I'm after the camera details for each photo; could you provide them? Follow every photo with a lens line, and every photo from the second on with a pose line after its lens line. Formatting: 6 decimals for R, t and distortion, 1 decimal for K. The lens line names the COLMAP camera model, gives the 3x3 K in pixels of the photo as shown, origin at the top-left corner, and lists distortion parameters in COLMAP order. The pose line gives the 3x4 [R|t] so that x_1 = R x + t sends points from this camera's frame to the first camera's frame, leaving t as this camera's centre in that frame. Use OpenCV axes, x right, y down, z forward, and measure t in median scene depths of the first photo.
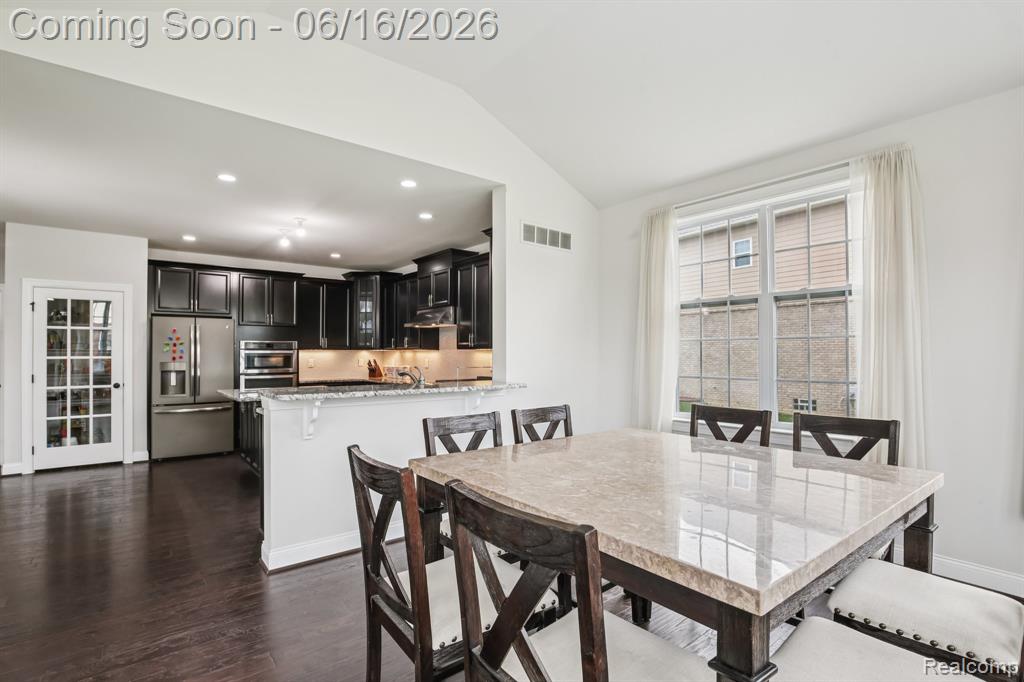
lens RADIAL K [[493.7, 0, 511.4], [0, 493.7, 354.9], [0, 0, 1]] dist [-0.022339, 0.000139]
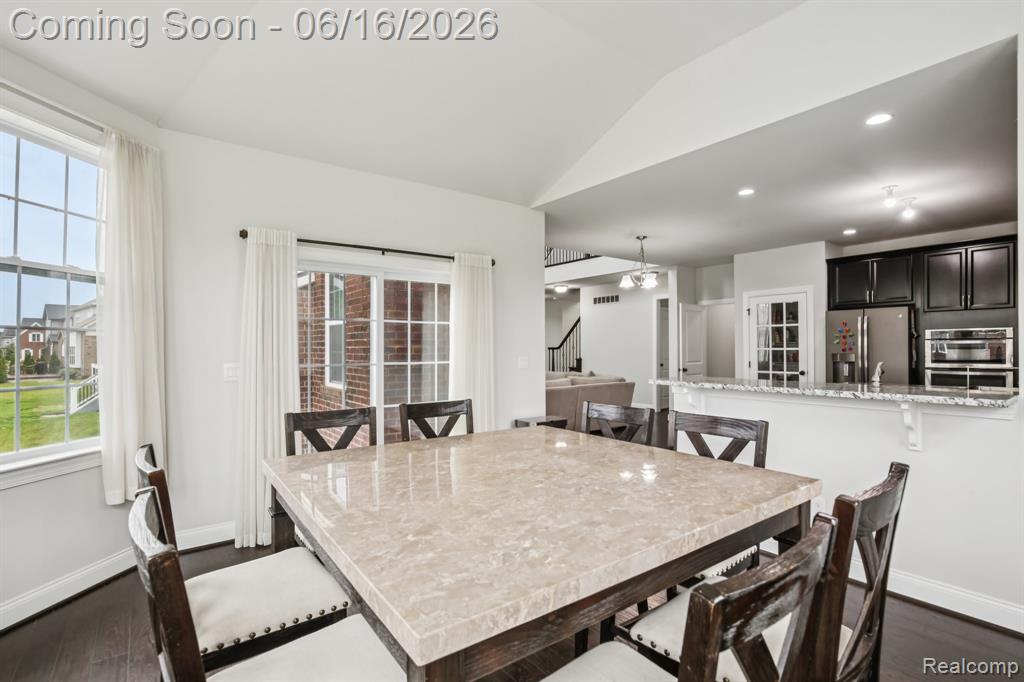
lens RADIAL K [[489.3, 0, 512.0], [0, 489.3, 341.0], [0, 0, 1]] dist [-0.001305, -0.000247]
pose [[-0.019208, -0.013725, -0.999721, 0.371384], [0.004274, 0.999896, -0.013809, -0.000625], [0.999806, -0.004538, -0.019147, 0.311120]]
